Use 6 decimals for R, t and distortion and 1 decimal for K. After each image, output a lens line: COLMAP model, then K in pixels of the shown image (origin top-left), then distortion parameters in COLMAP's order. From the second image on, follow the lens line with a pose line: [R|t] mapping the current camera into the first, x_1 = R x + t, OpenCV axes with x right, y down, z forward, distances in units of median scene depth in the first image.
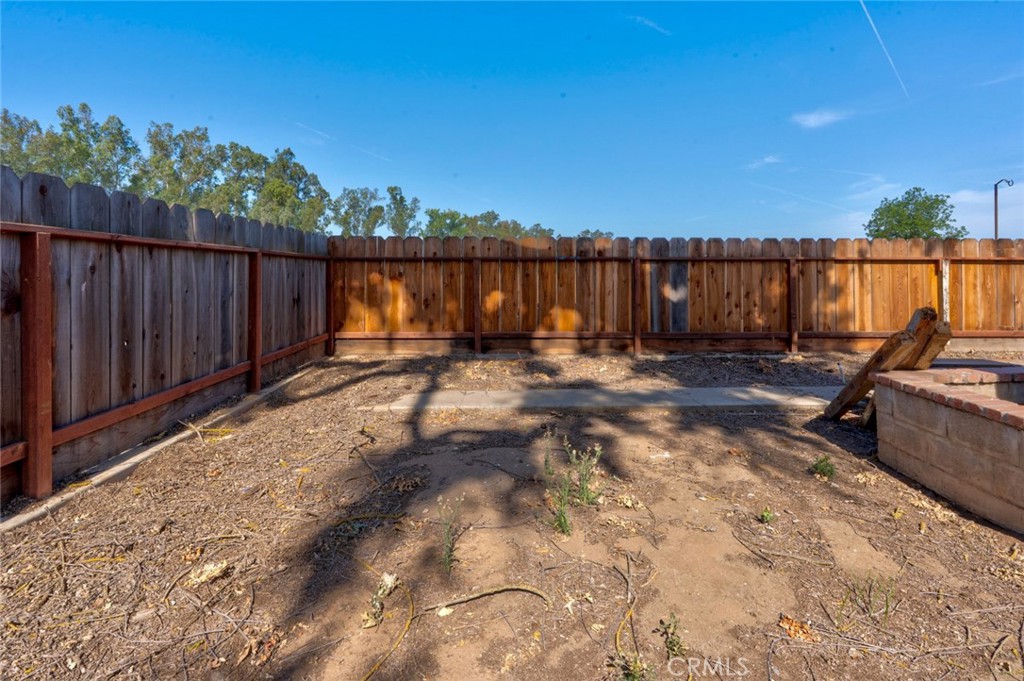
lens RADIAL K [[483.4, 0, 514.7], [0, 483.4, 276.3], [0, 0, 1]] dist [-0.017598, 0.008559]
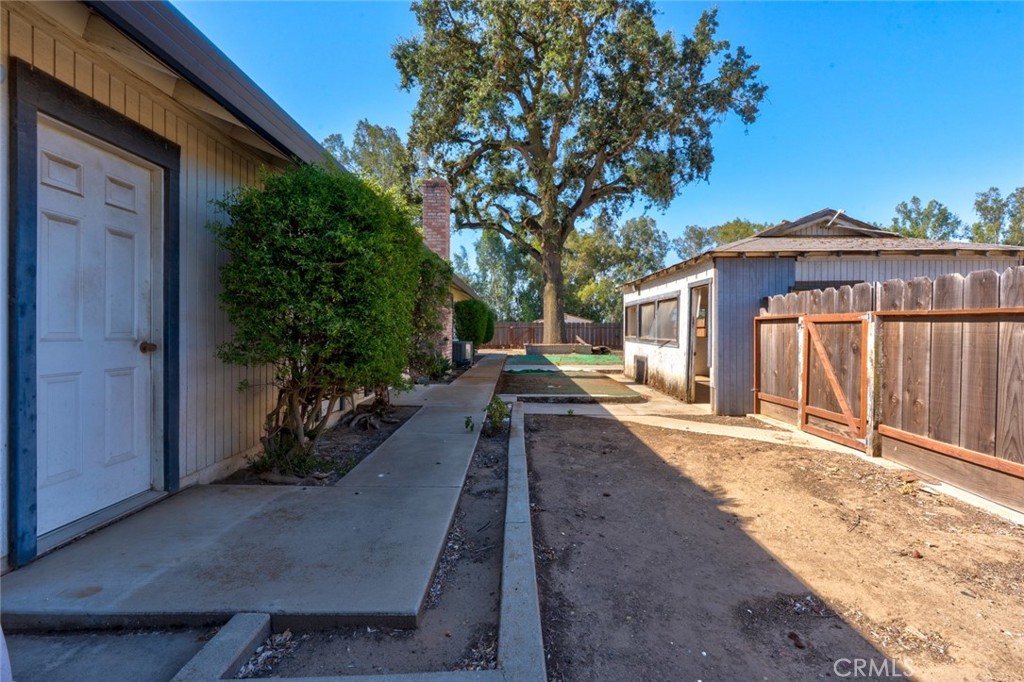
lens RADIAL K [[461.9, 0, 519.5], [0, 461.9, 336.7], [0, 0, 1]] dist [-0.012991, 0.001148]
pose [[-0.029338, 0.016831, -0.999428, 0.245305], [-0.011220, 0.999790, 0.017166, -0.000575], [0.999507, 0.011717, -0.029143, 0.001379]]
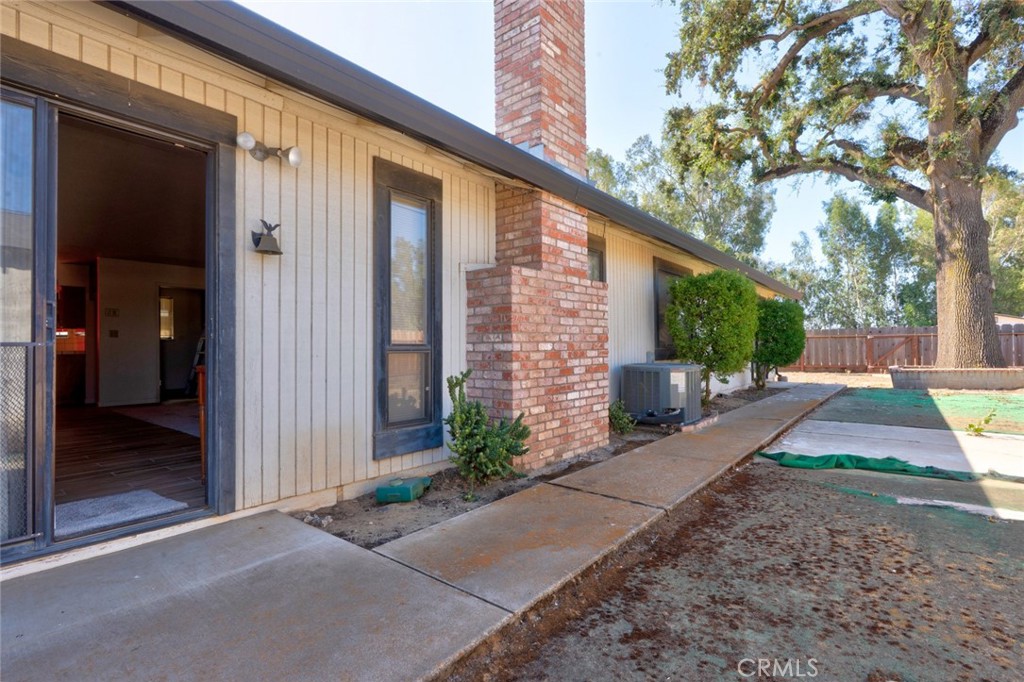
lens RADIAL K [[471.6, 0, 526.3], [0, 471.6, 342.2], [0, 0, 1]] dist [-0.001809, -0.000109]
pose [[-0.653280, 0.000375, -0.757116, 0.174394], [0.005488, 0.999976, -0.004240, 0.000619], [0.757097, -0.006925, -0.653266, 0.005530]]
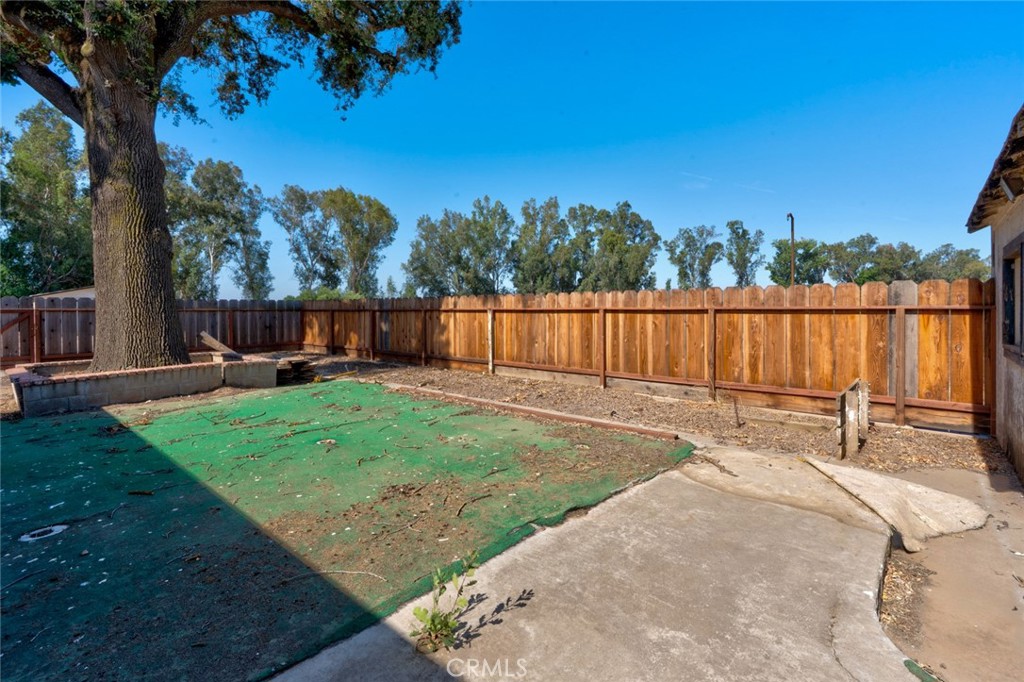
lens RADIAL K [[468.7, 0, 516.3], [0, 468.7, 319.2], [0, 0, 1]] dist [-0.013378, 0.001687]
pose [[0.732694, 0.014121, -0.680411, 0.118733], [-0.003062, 0.999843, 0.017452, -0.001908], [0.680551, -0.010704, 0.732622, -0.002089]]
